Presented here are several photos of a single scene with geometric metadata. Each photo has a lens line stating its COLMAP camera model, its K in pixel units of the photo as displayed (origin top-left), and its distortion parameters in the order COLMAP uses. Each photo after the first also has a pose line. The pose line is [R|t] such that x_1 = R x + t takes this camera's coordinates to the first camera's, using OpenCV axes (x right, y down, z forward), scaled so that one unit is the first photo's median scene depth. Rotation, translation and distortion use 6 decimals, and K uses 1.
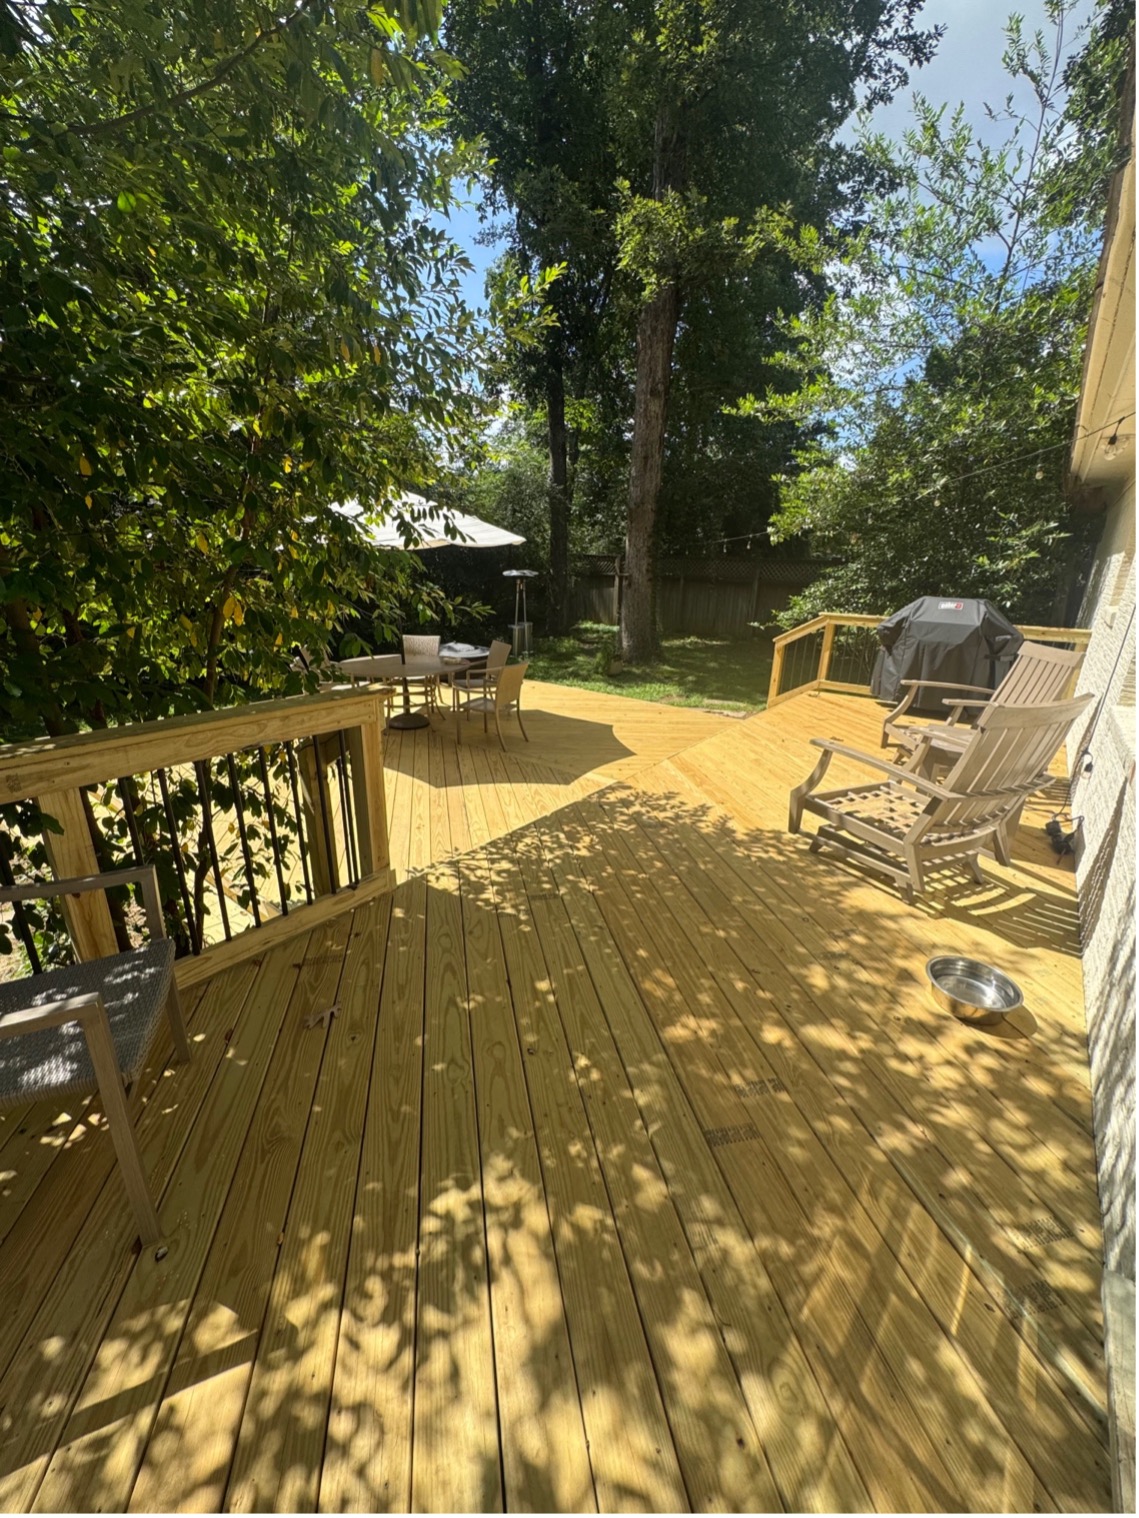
lens RADIAL K [[599.3, 0, 569.5], [0, 599.3, 759.0], [0, 0, 1]] dist [-0.009221, 0.000140]
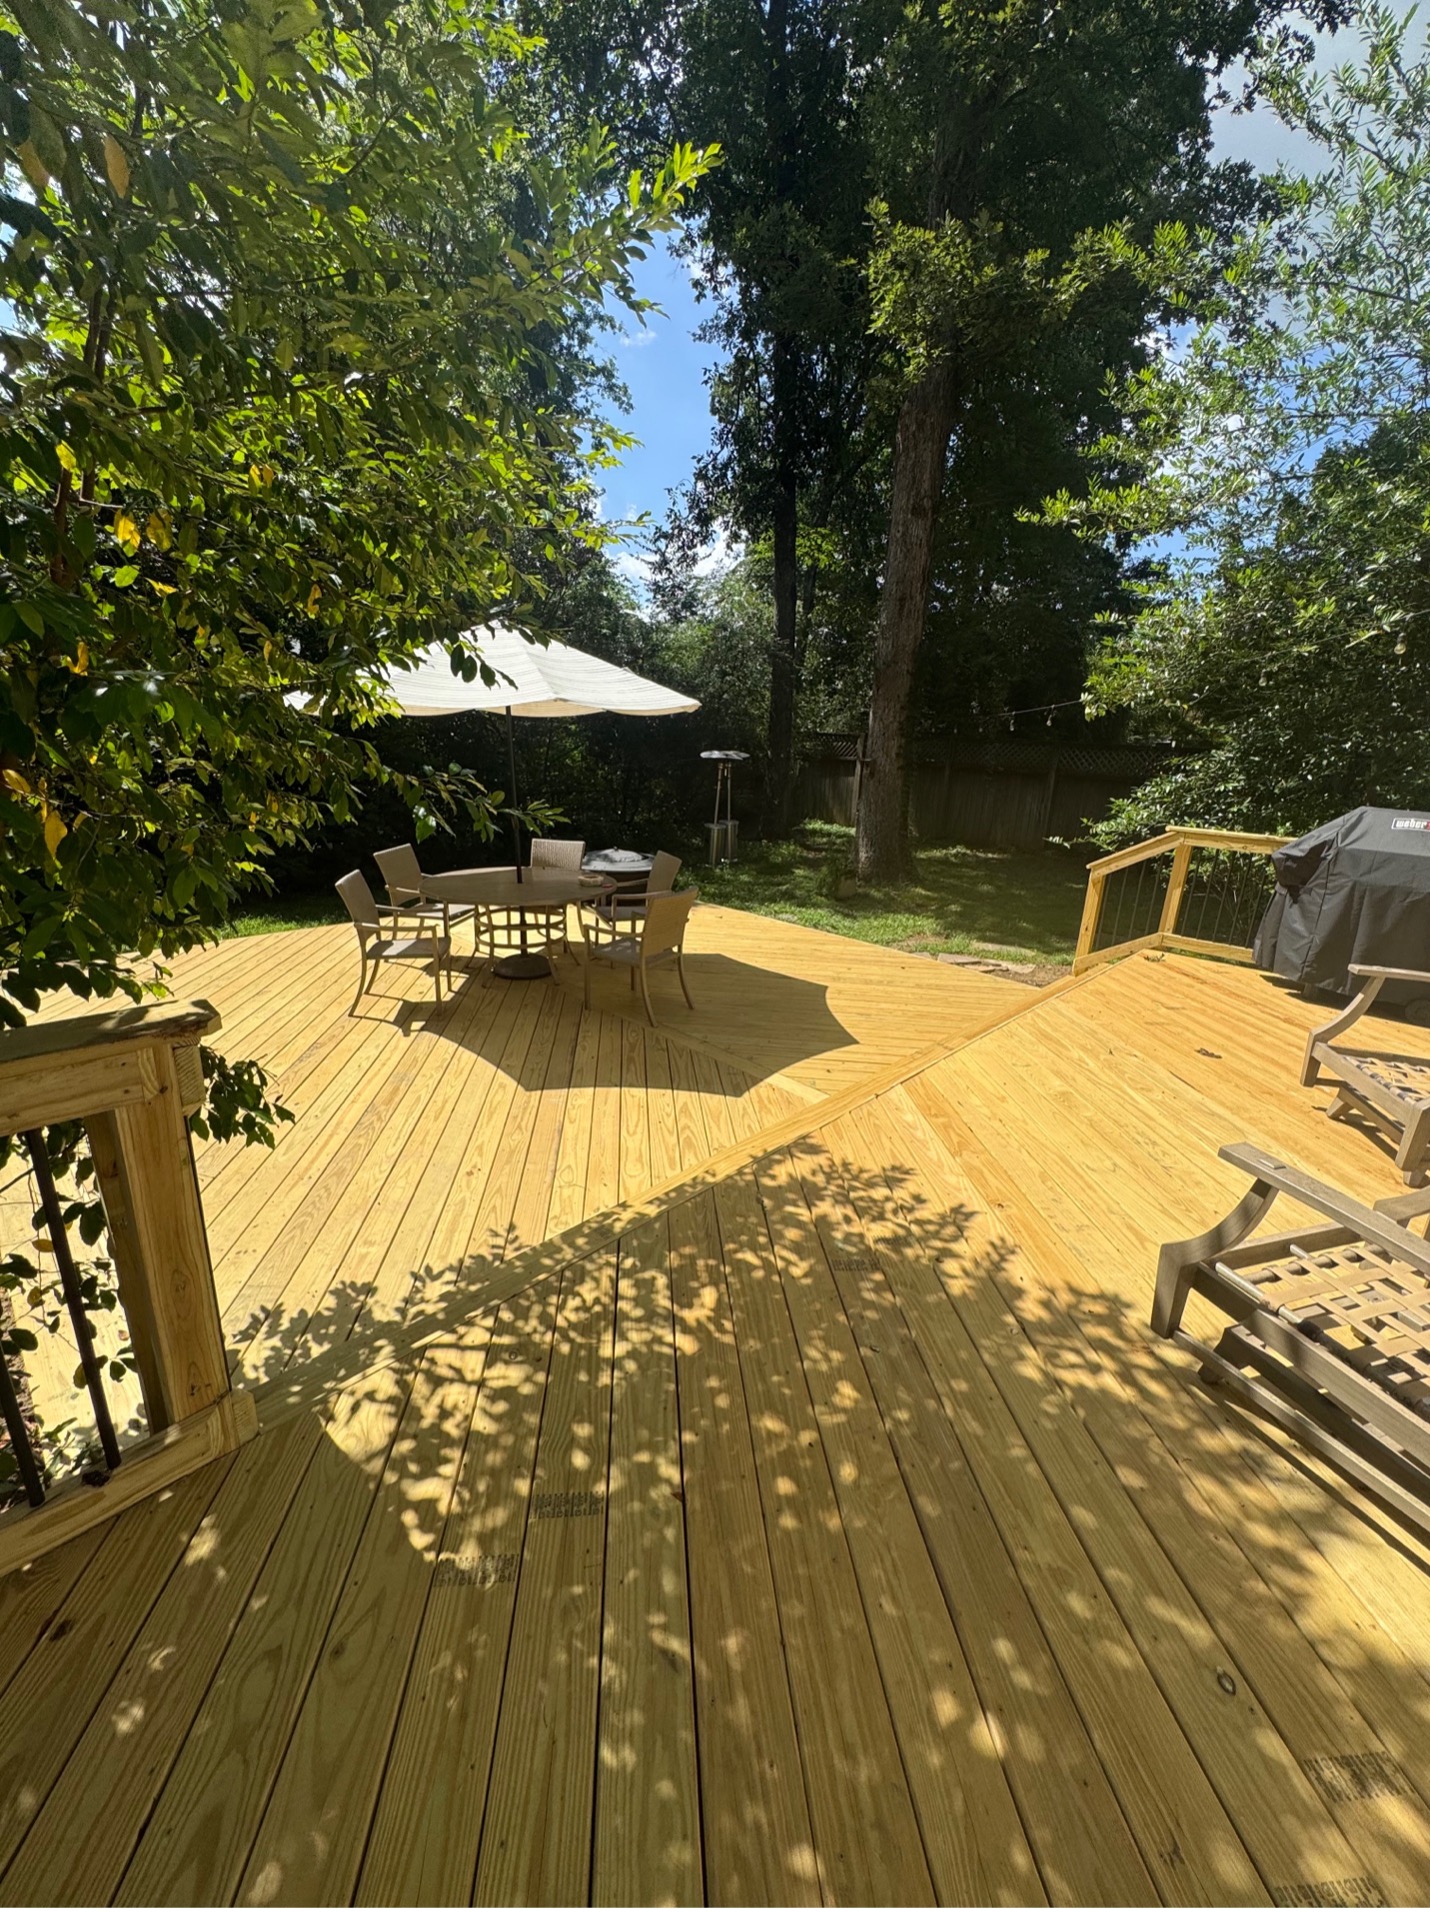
lens RADIAL K [[754.9, 0, 715.0], [0, 754.9, 956.0], [0, 0, 1]] dist [-0.009221, 0.000140]
pose [[0.993087, 0.048305, -0.106985, 0.035143], [-0.052616, 0.997898, -0.037842, -0.049053], [0.104932, 0.043209, 0.993540, 0.154145]]
